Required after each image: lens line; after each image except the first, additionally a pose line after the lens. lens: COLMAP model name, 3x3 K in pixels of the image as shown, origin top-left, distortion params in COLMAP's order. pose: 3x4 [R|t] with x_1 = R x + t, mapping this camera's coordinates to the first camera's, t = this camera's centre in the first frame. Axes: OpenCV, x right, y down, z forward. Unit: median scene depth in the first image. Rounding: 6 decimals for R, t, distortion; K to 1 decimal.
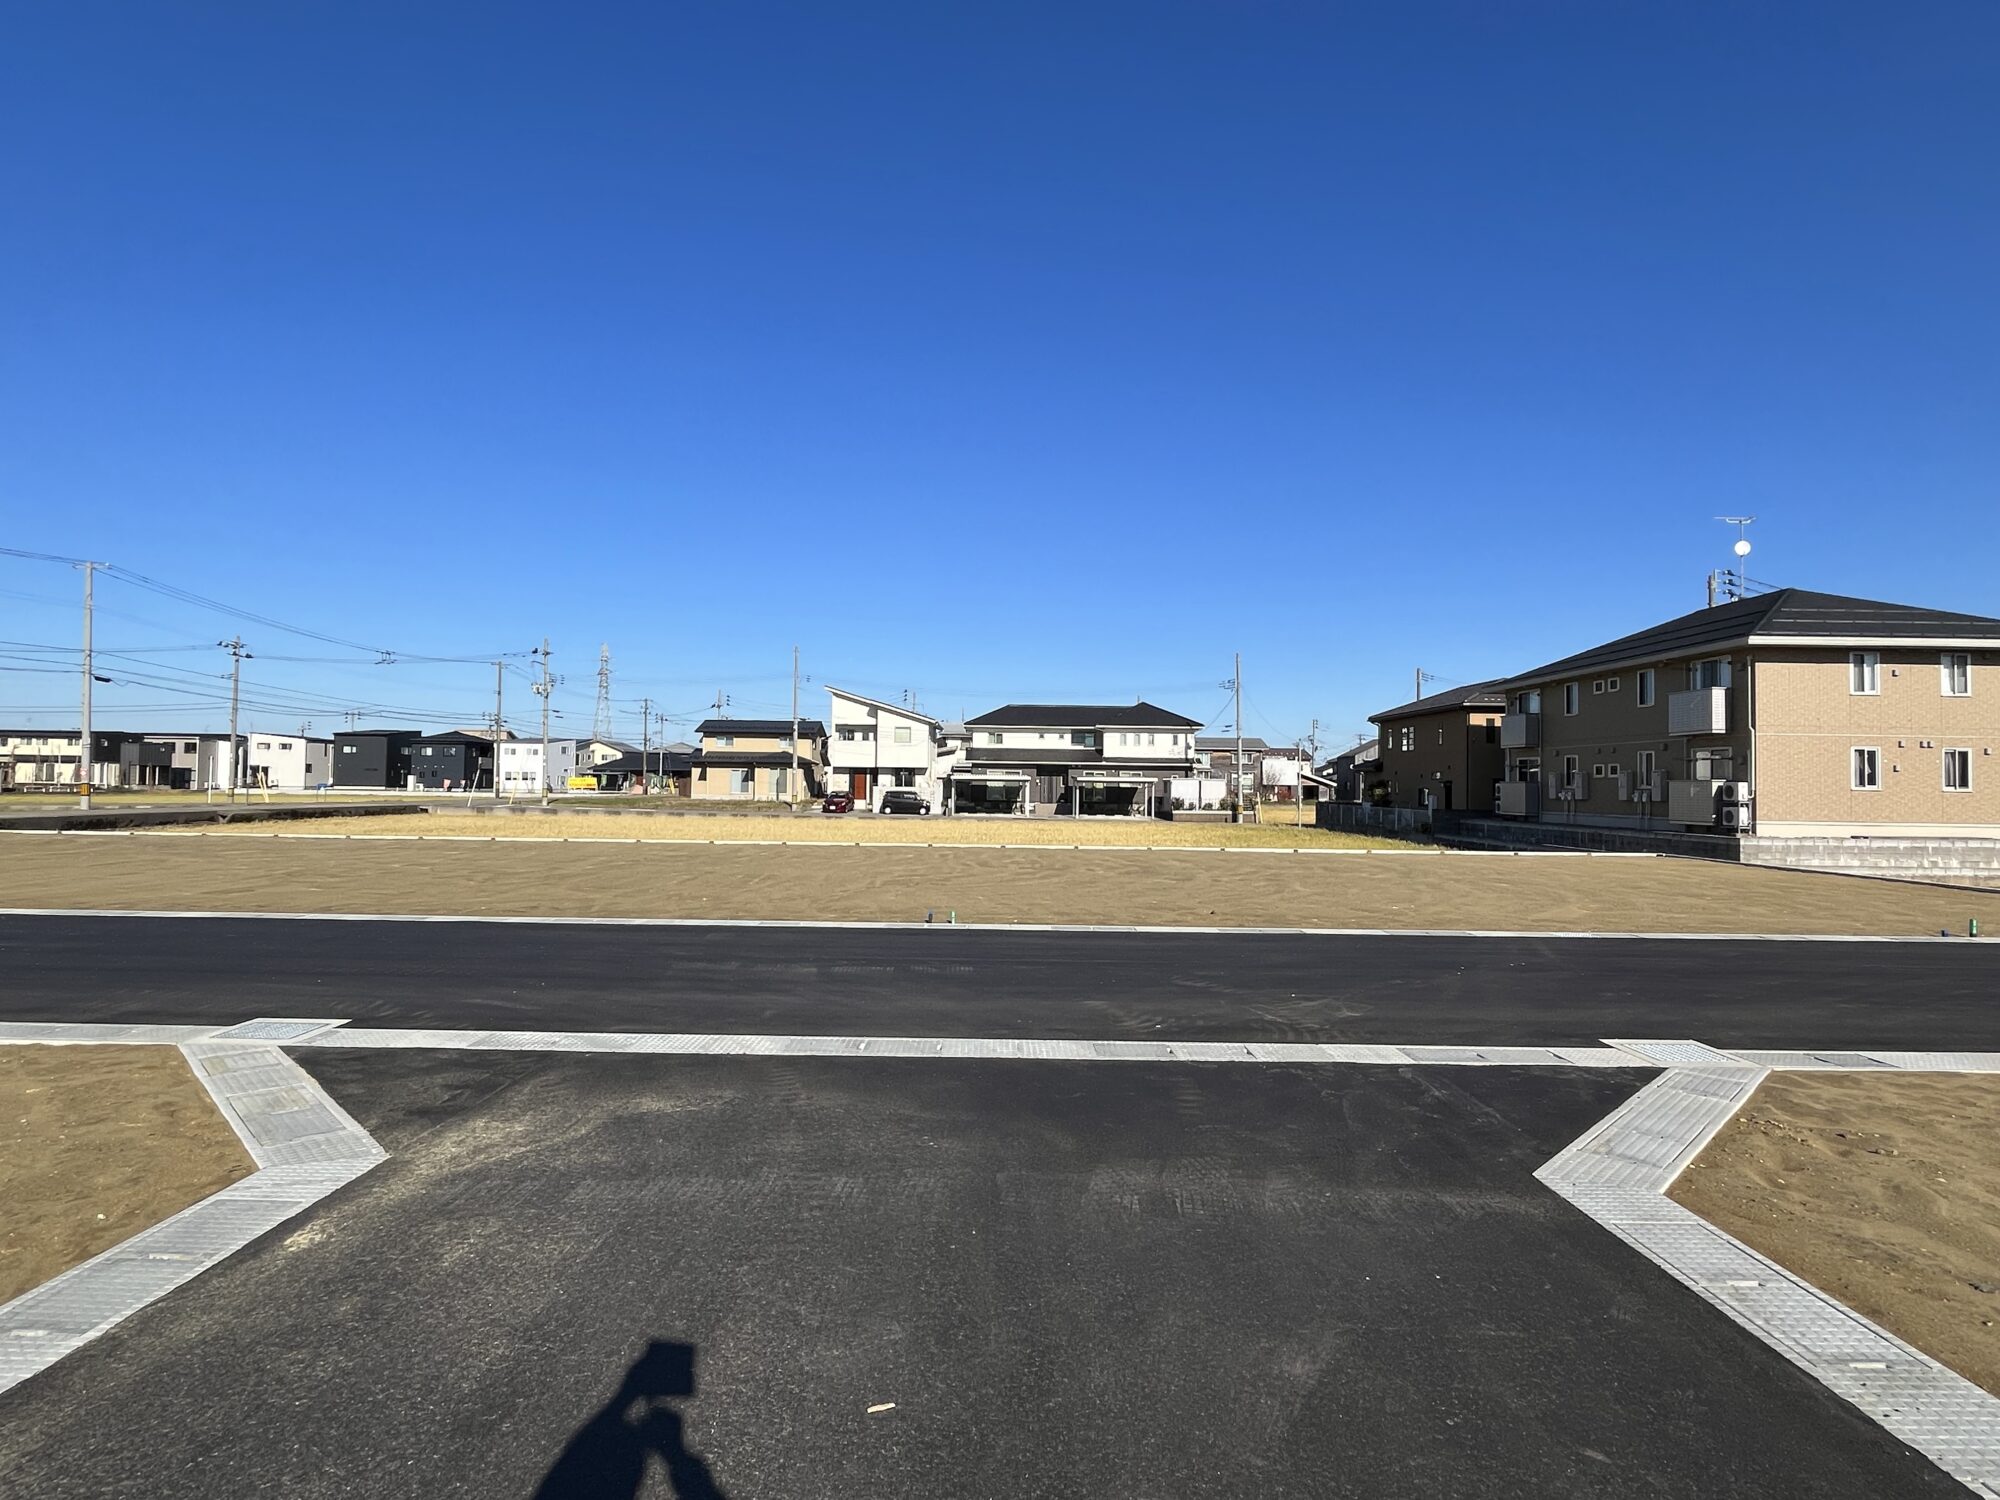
lens RADIAL K [[1012.1, 0, 988.3], [0, 1012.1, 754.6], [0, 0, 1]] dist [-0.001074, -0.000004]
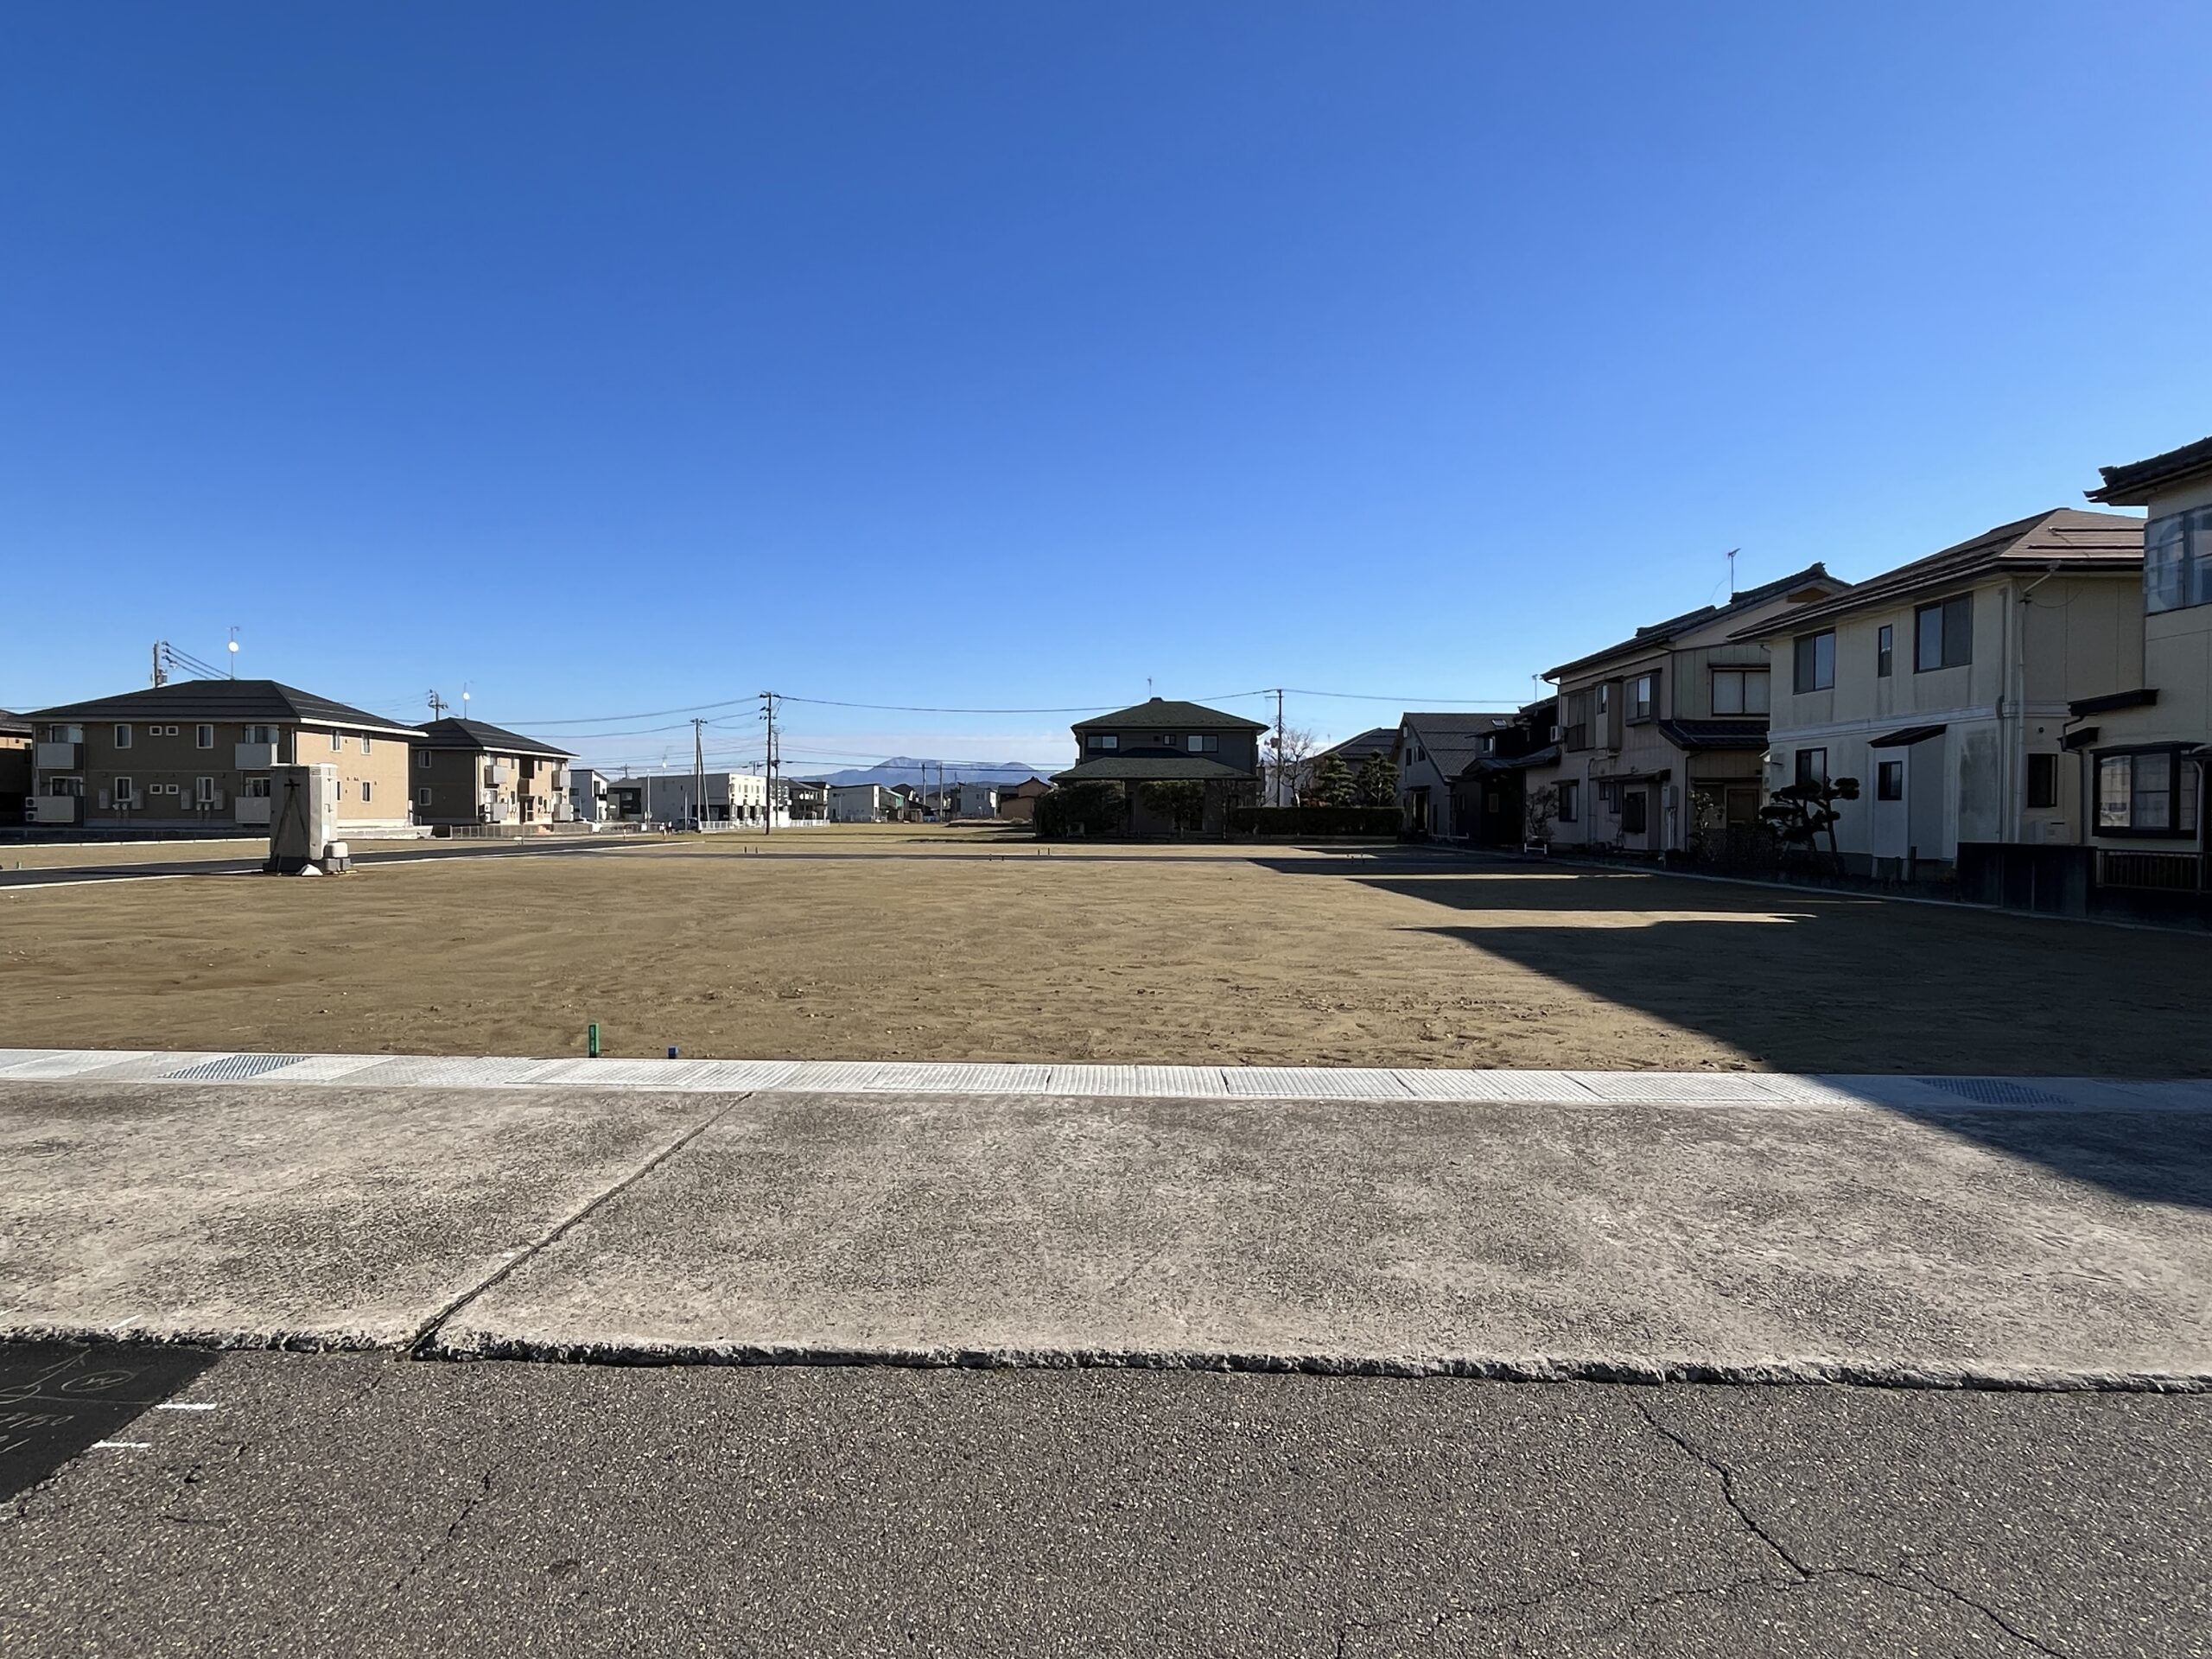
lens RADIAL K [[1223.6, 0, 1090.6], [0, 1223.6, 836.6], [0, 0, 1]] dist [-0.003157, -0.000429]
pose [[0.025938, -0.031375, 0.999171, -0.548833], [-0.036302, 0.998819, 0.032306, -0.010397], [-0.999004, -0.037109, 0.024768, -0.186163]]
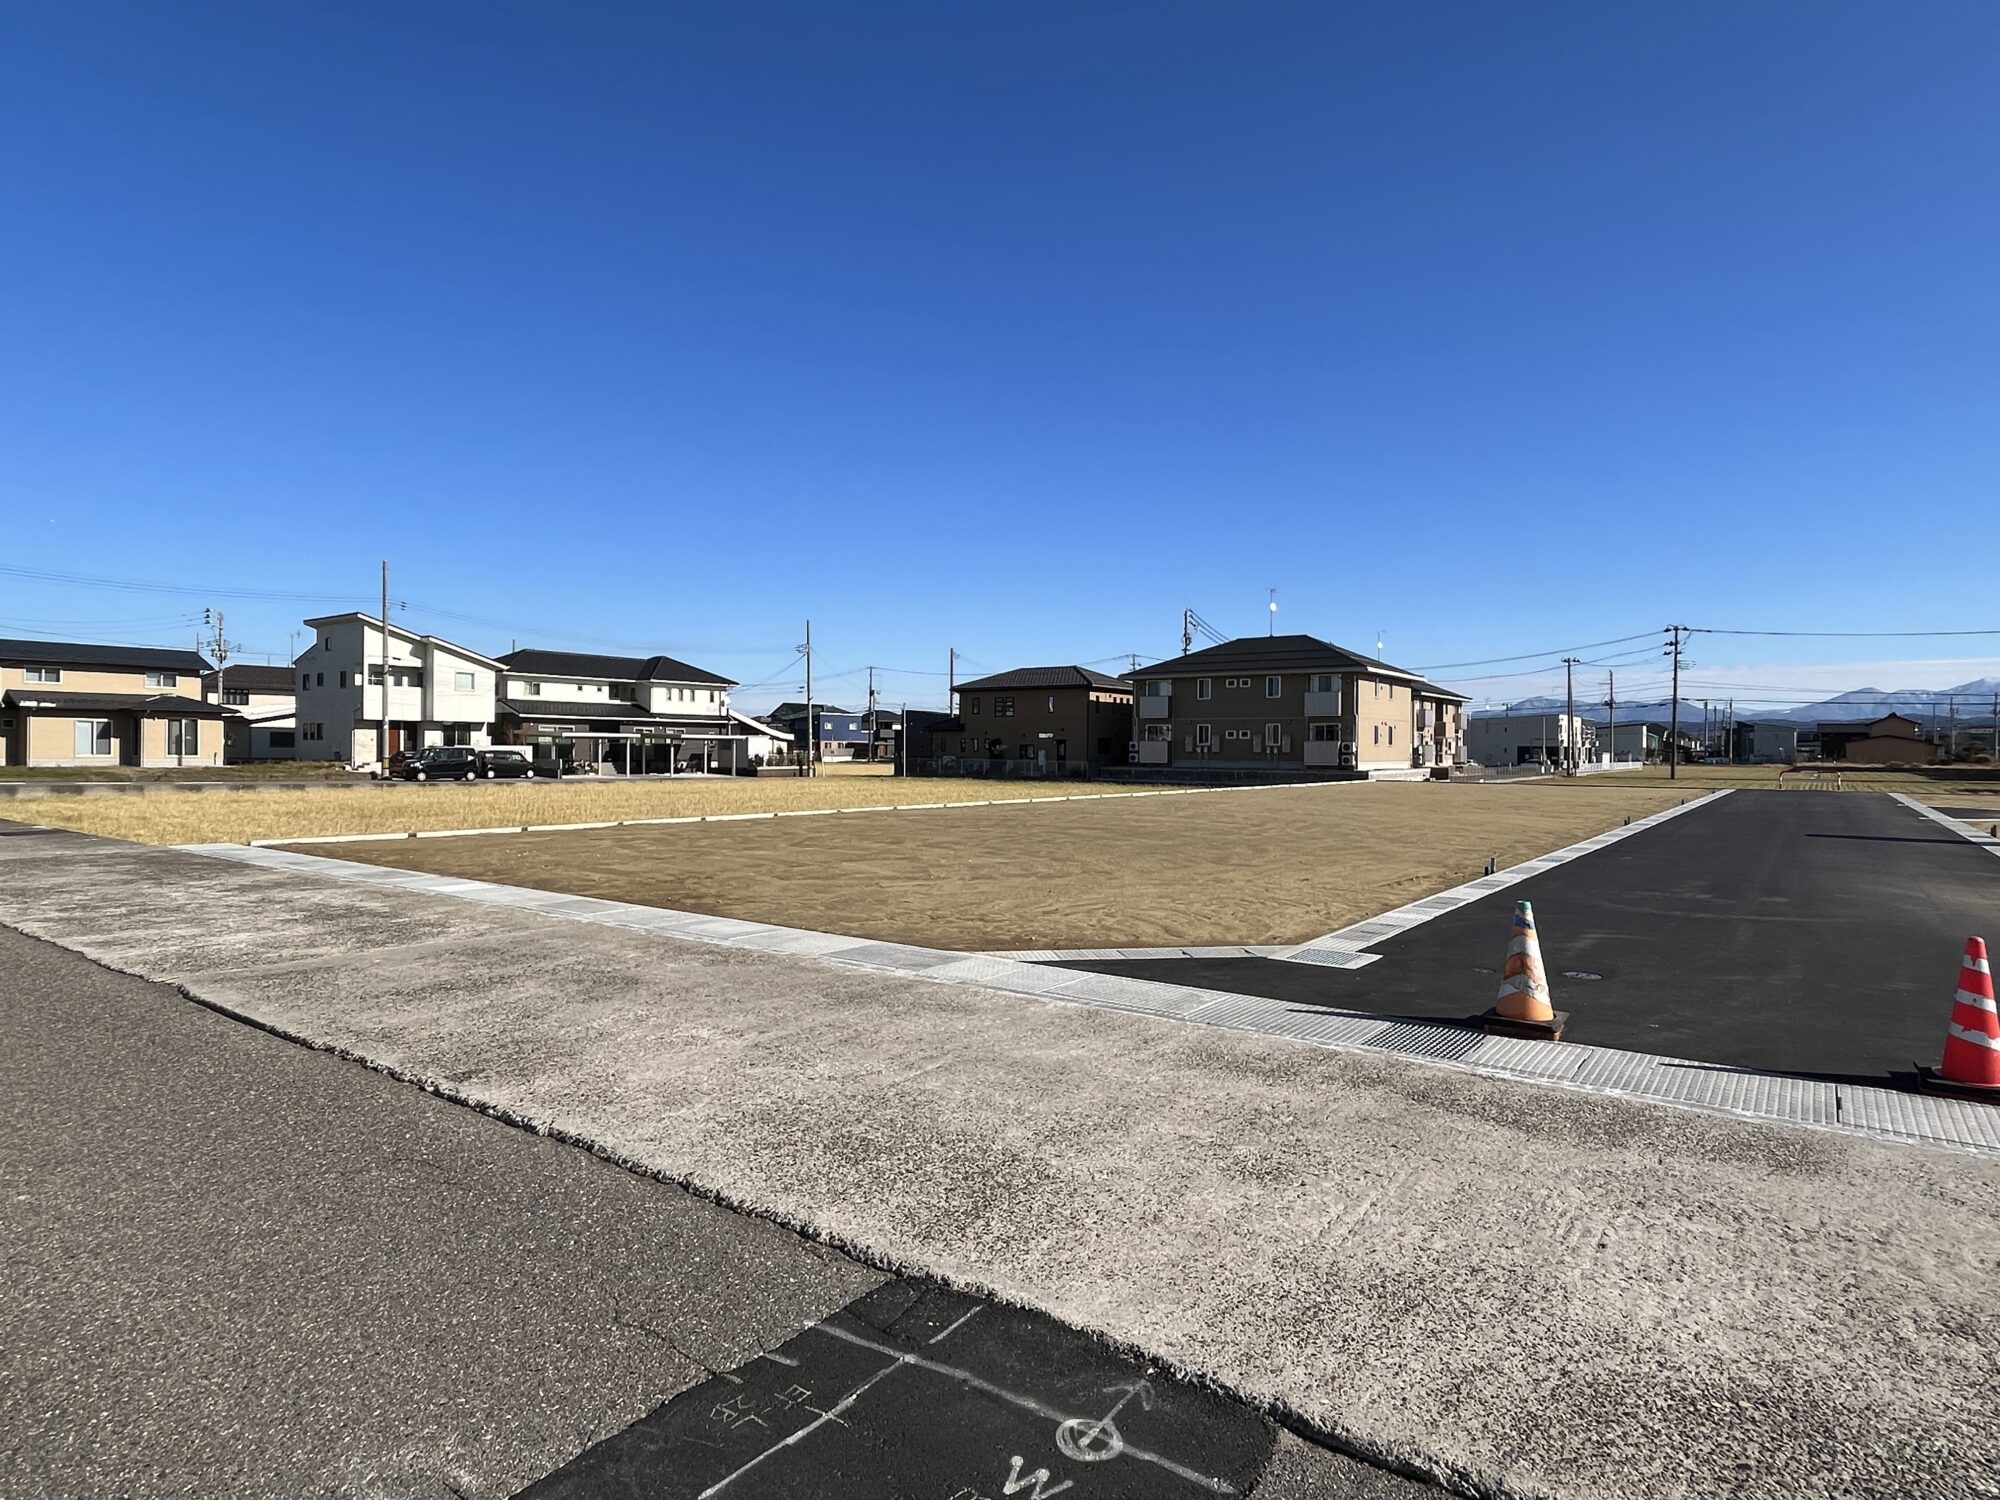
lens RADIAL K [[1106.4, 0, 986.1], [0, 1106.4, 756.4], [0, 0, 1]] dist [-0.003157, -0.000429]
pose [[0.595951, -0.014322, 0.802893, -0.536628], [-0.024272, 0.999063, 0.035838, -0.001517], [-0.802654, -0.040846, 0.595045, 0.124640]]
